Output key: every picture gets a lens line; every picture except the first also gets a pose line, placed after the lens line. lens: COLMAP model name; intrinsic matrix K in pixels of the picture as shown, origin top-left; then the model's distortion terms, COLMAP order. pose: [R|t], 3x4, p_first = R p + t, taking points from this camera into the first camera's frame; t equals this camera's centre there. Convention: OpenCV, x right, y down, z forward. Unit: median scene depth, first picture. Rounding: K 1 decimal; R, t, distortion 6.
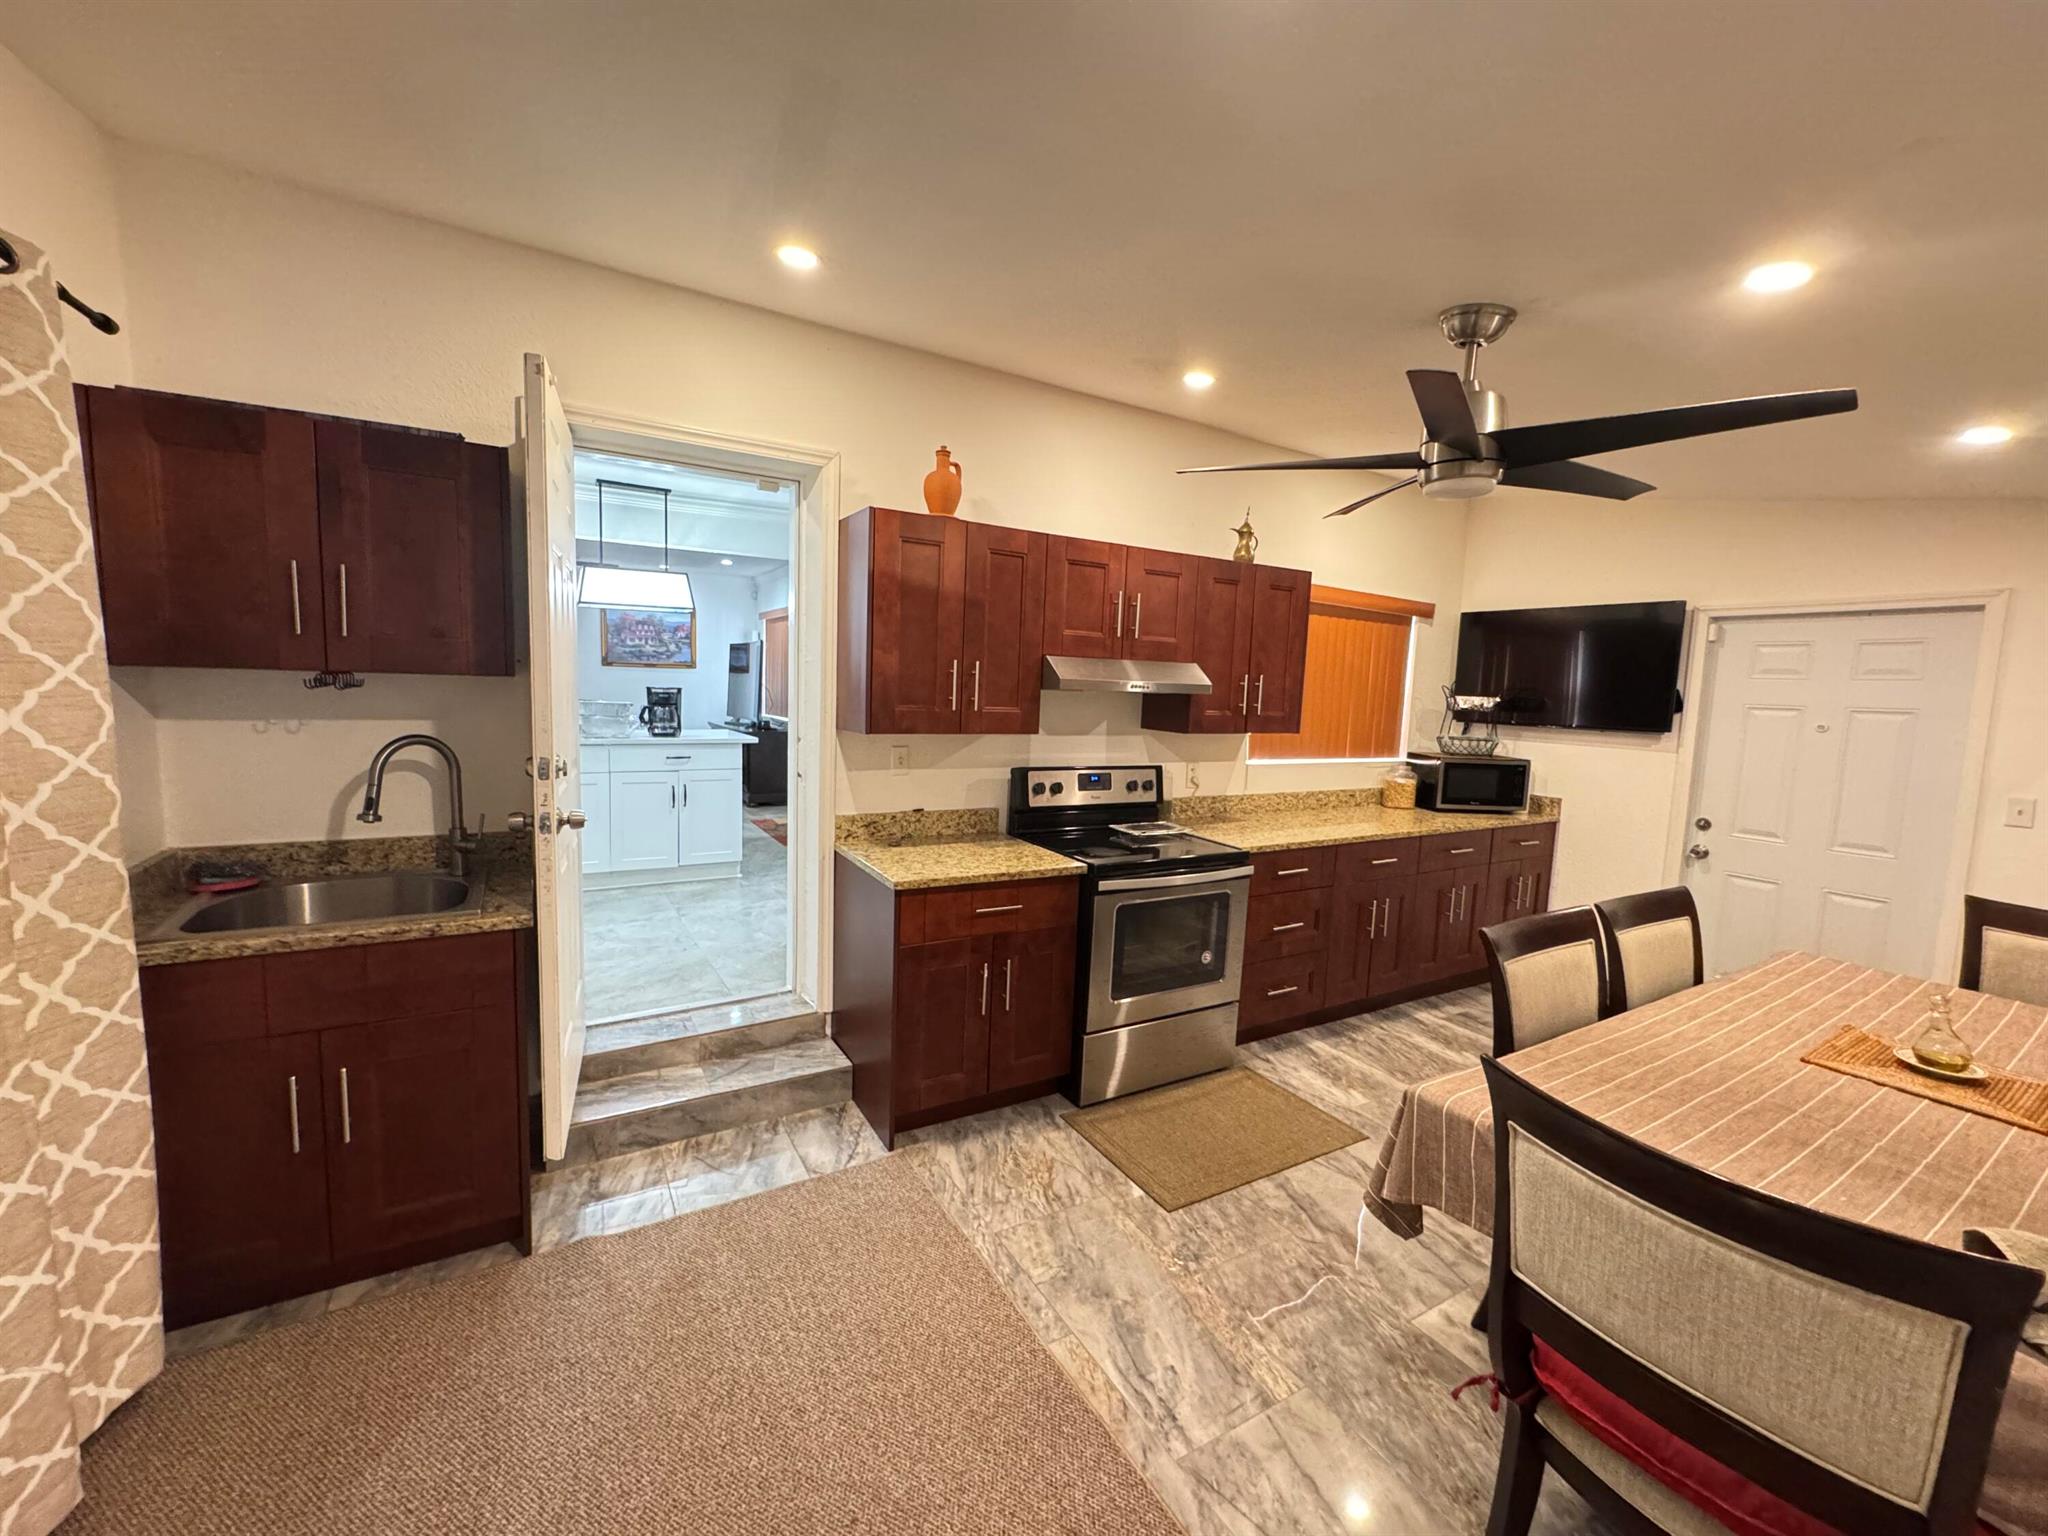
lens RADIAL K [[826.2, 0, 1024.0], [0, 826.2, 768.0], [0, 0, 1]] dist [0.016530, 0.000324]
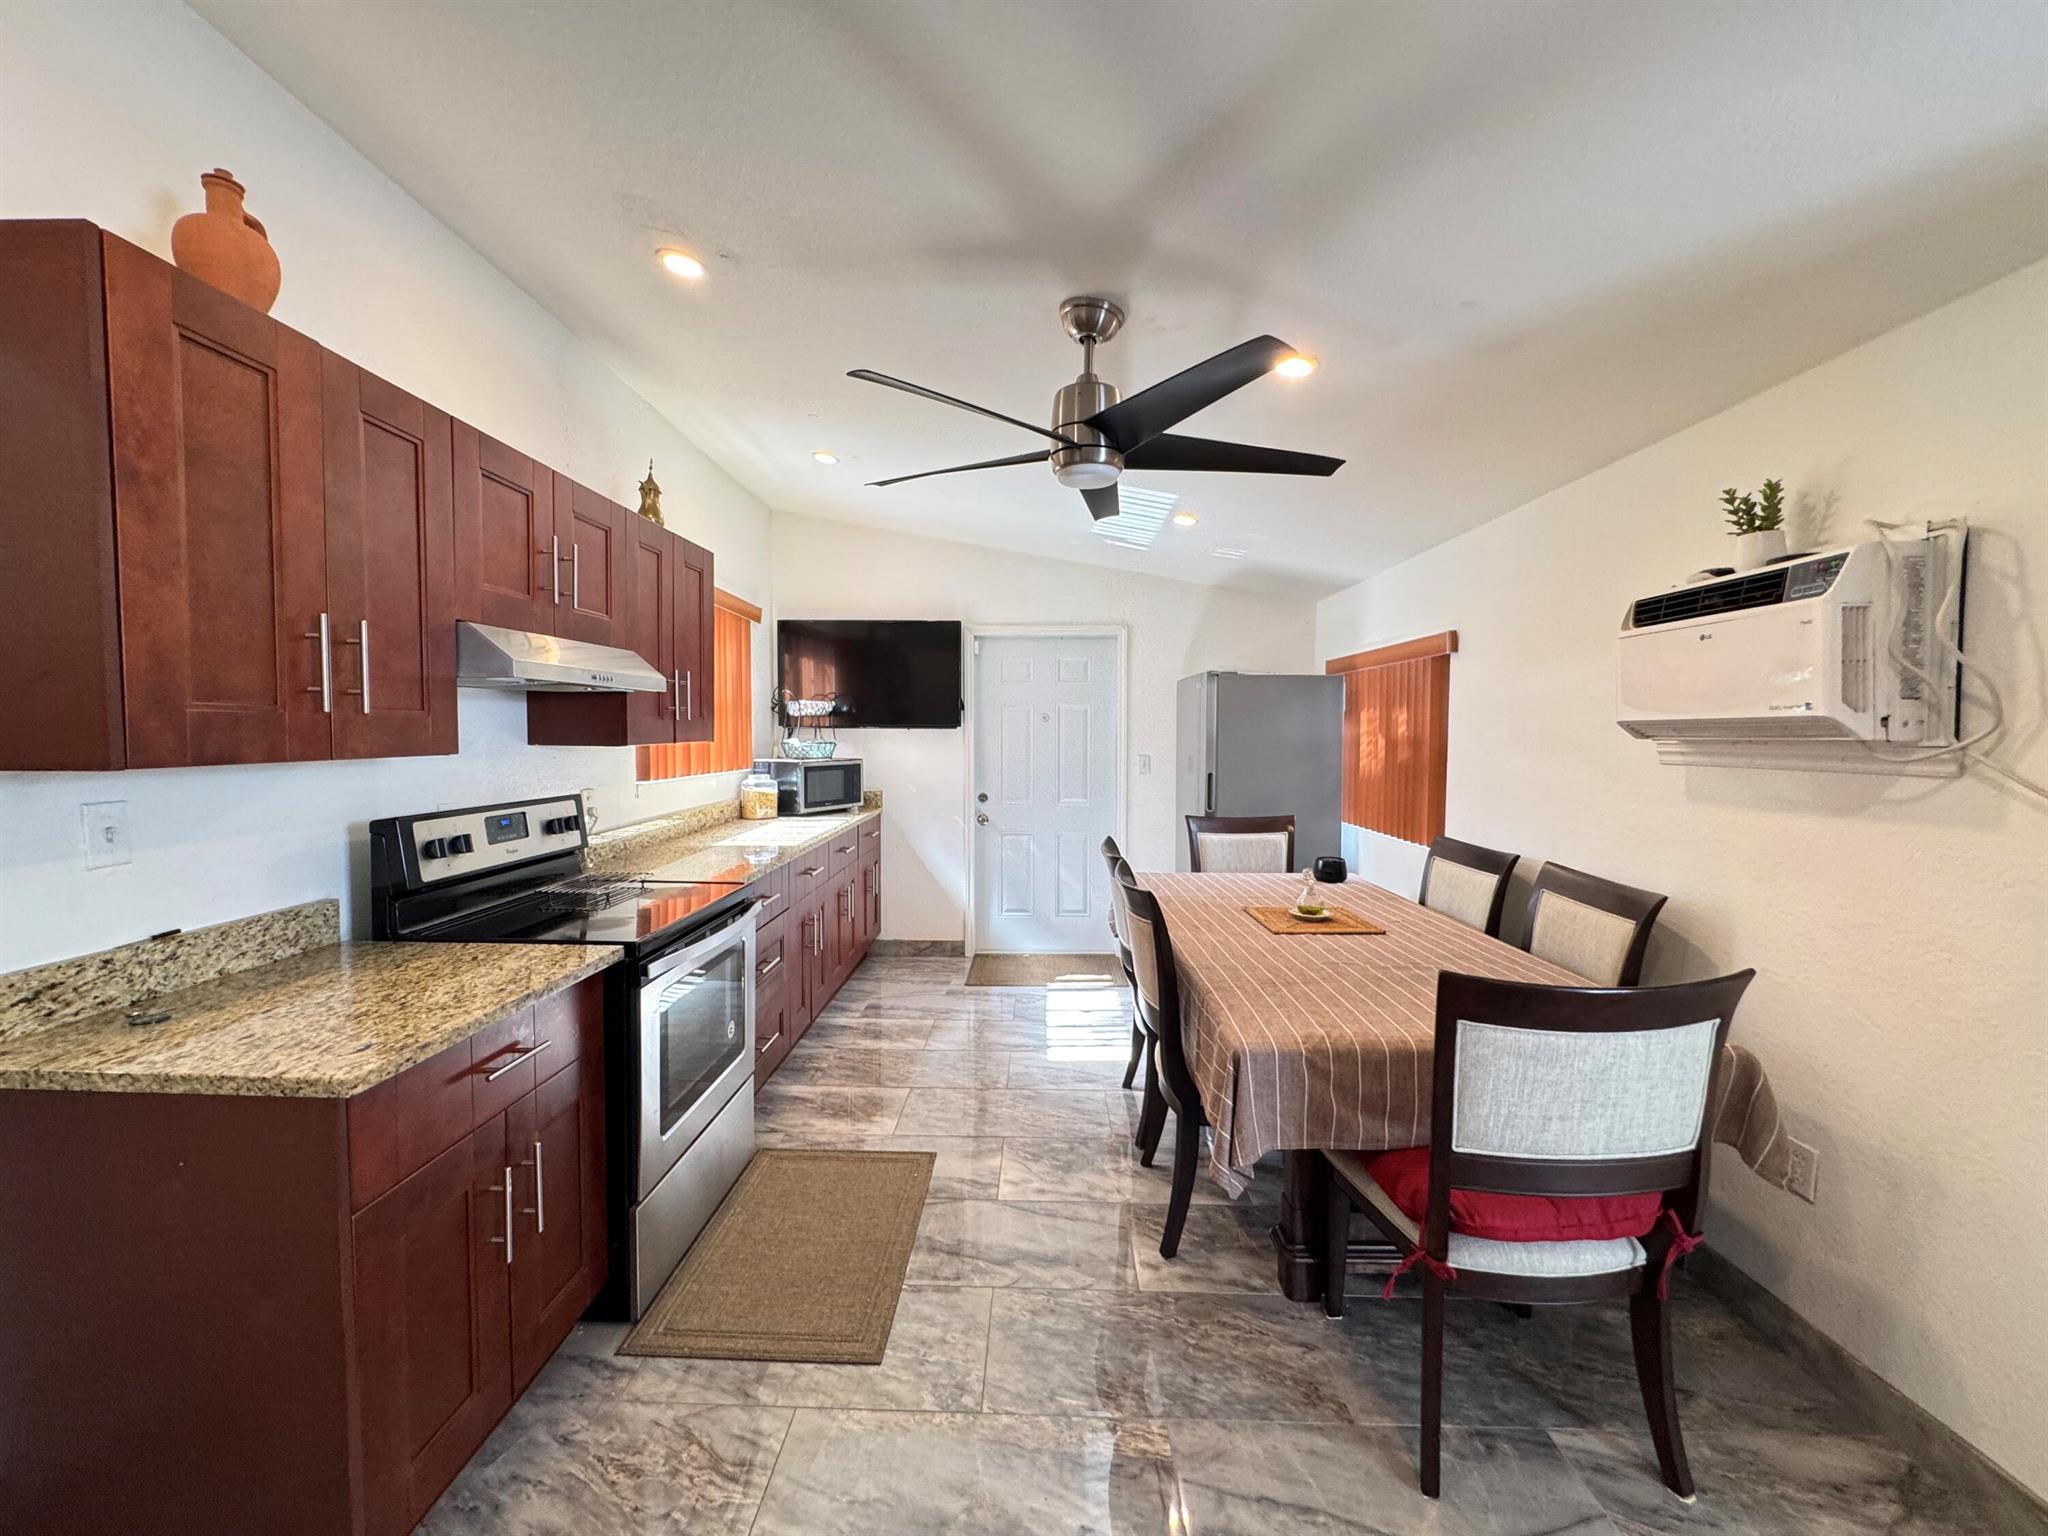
lens RADIAL K [[826.2, 0, 1024.0], [0, 826.2, 768.0], [0, 0, 1]] dist [0.009122, -0.000136]
pose [[0.534902, -0.078016, 0.841304, -0.254125], [0.104425, 0.994198, 0.025801, -0.004148], [-0.838436, 0.074052, 0.539946, 0.329373]]
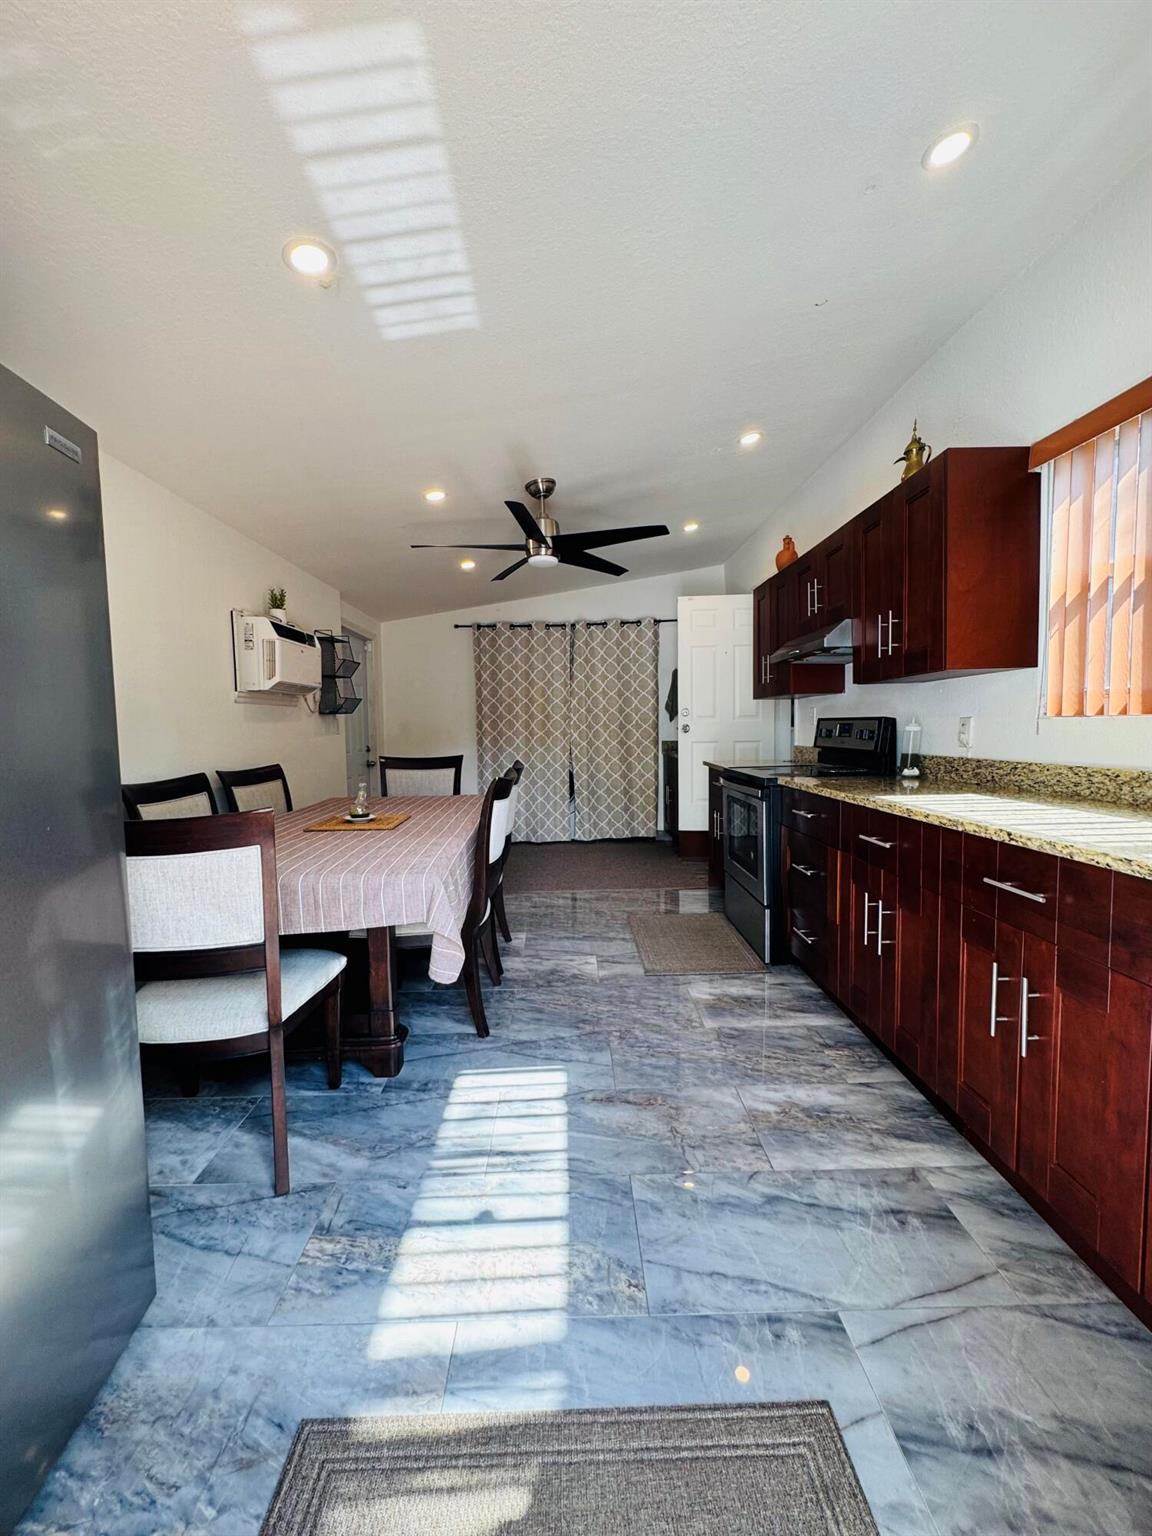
lens RADIAL K [[619.7, 0, 576.0], [0, 619.7, 768.0], [0, 0, 1]] dist [0.009122, -0.000136]
pose [[-0.499891, 0.023676, -0.865765, 1.161389], [-0.095647, 0.992003, 0.082354, 0.037843], [0.860791, 0.123976, -0.493628, 1.187217]]
